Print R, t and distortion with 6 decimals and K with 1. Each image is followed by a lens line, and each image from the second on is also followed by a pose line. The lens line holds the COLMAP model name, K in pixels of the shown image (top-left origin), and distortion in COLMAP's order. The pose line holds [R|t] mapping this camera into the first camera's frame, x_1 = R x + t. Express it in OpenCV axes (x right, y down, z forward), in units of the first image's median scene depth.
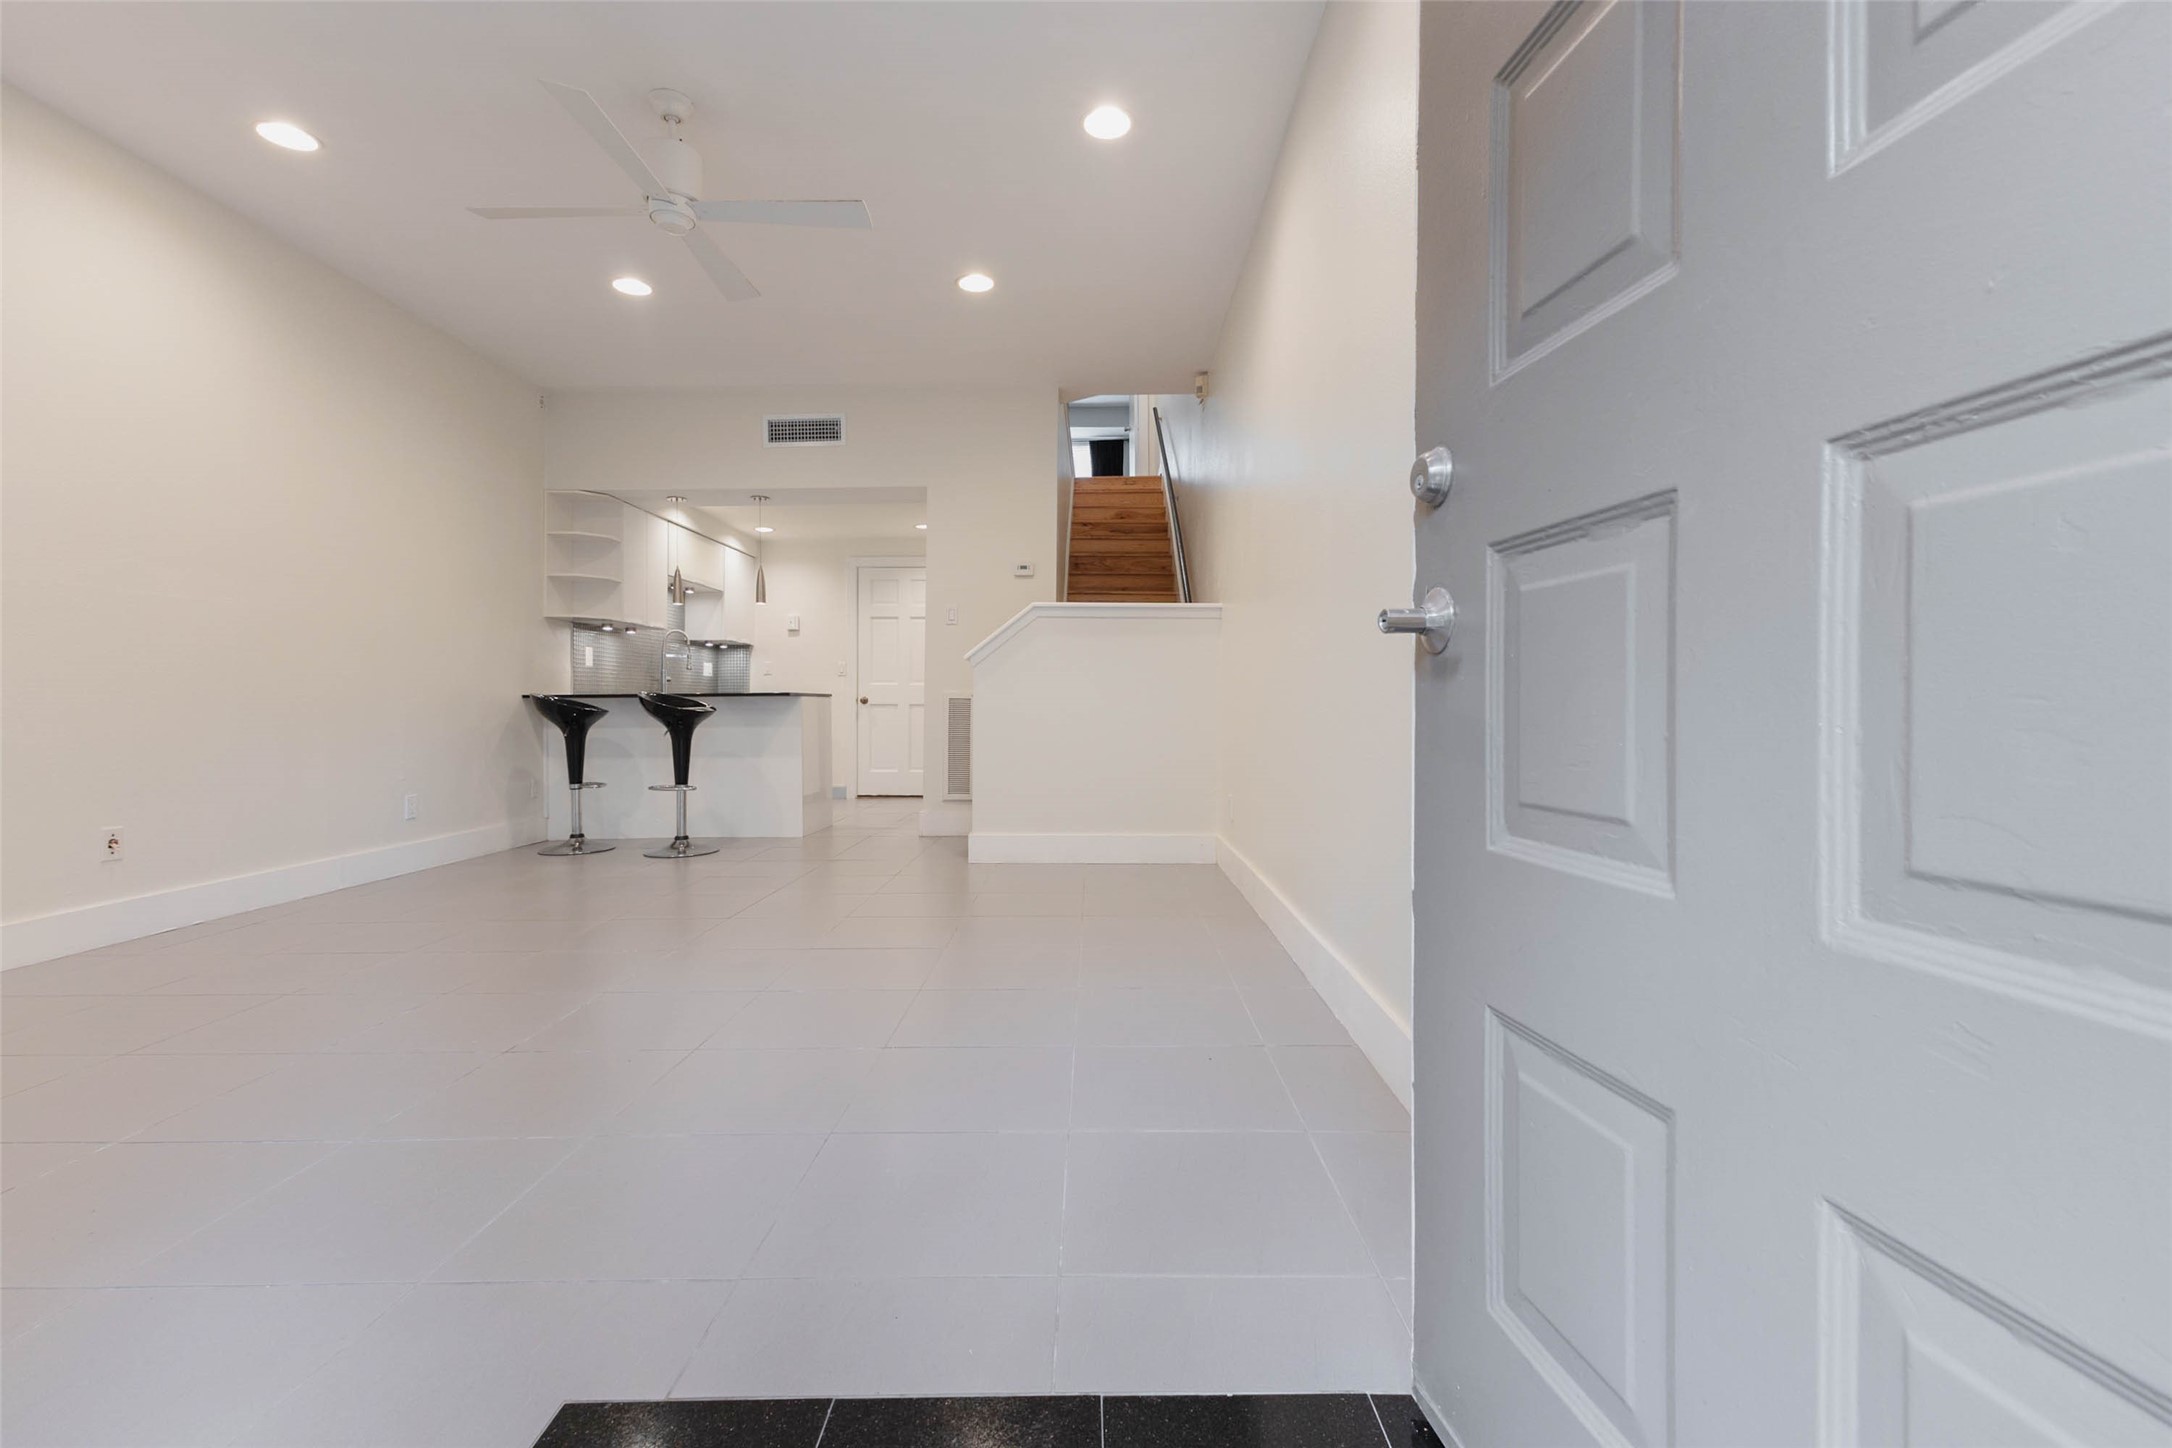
lens RADIAL K [[932.9, 0, 1092.3], [0, 932.9, 712.9], [0, 0, 1]] dist [0.002173, 0.000291]
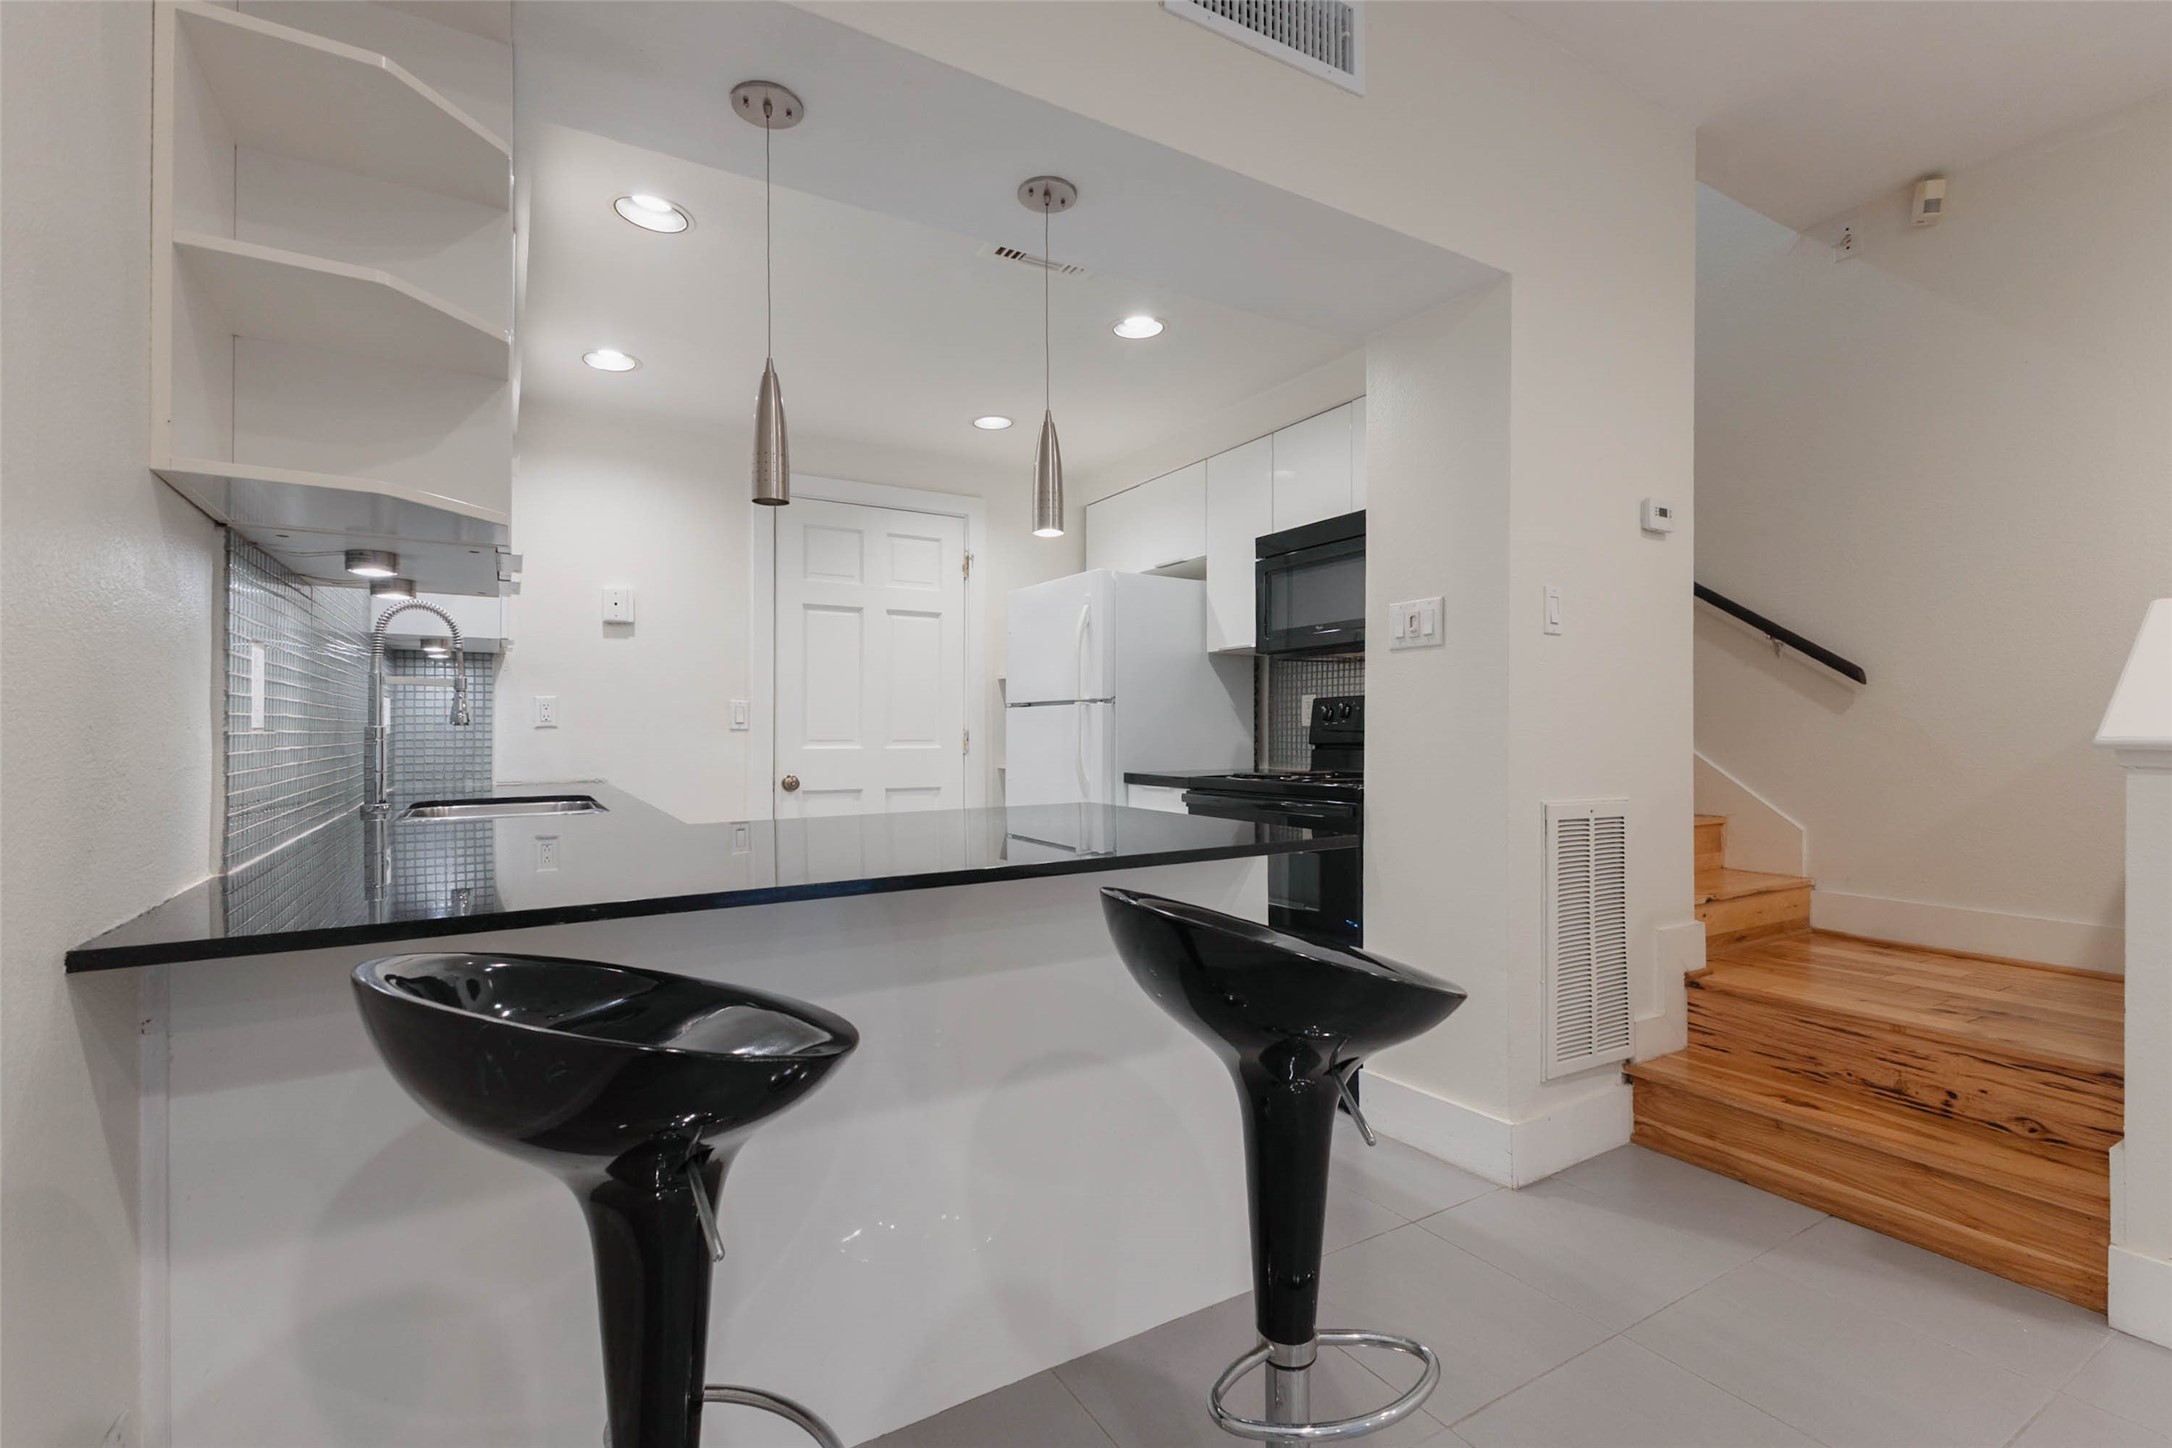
lens RADIAL K [[944.0, 0, 1092.6], [0, 944.0, 723.7], [0, 0, 1]] dist [0.003634, 0.000140]
pose [[0.846942, 0.001666, 0.531682, -0.526690], [0.007101, 0.999870, -0.014445, -0.050581], [-0.531637, 0.016010, 0.846821, 0.753886]]
